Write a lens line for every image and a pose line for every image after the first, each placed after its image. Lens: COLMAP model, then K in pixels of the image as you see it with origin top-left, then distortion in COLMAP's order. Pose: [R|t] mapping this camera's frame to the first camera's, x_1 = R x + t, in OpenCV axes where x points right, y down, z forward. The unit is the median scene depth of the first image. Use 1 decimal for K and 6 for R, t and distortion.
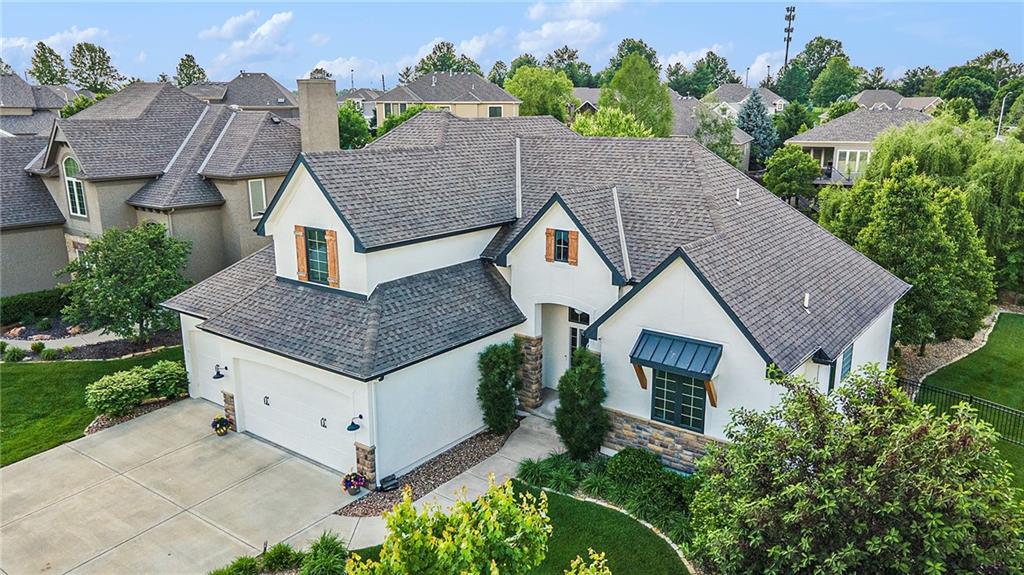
lens RADIAL K [[747.0, 0, 488.5], [0, 747.0, 283.6], [0, 0, 1]] dist [0.031158, 0.002549]
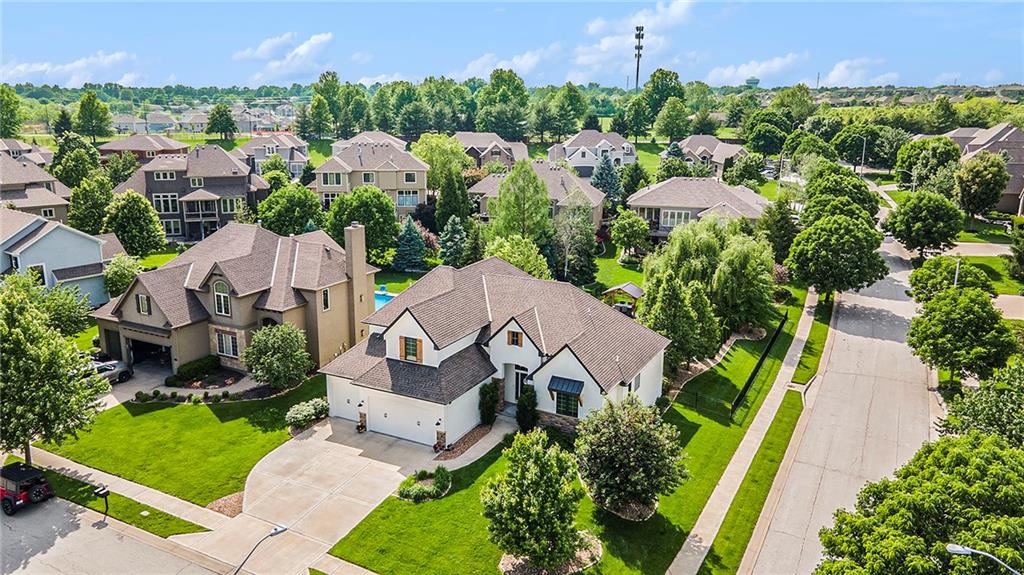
lens RADIAL K [[747.0, 0, 499.9], [0, 747.0, 279.4], [0, 0, 1]] dist [0.031158, 0.002549]
pose [[0.982385, -0.026032, 0.185045, -0.363736], [0.026871, 0.999637, -0.002022, -0.228589], [-0.184925, 0.006959, 0.982728, -1.221912]]
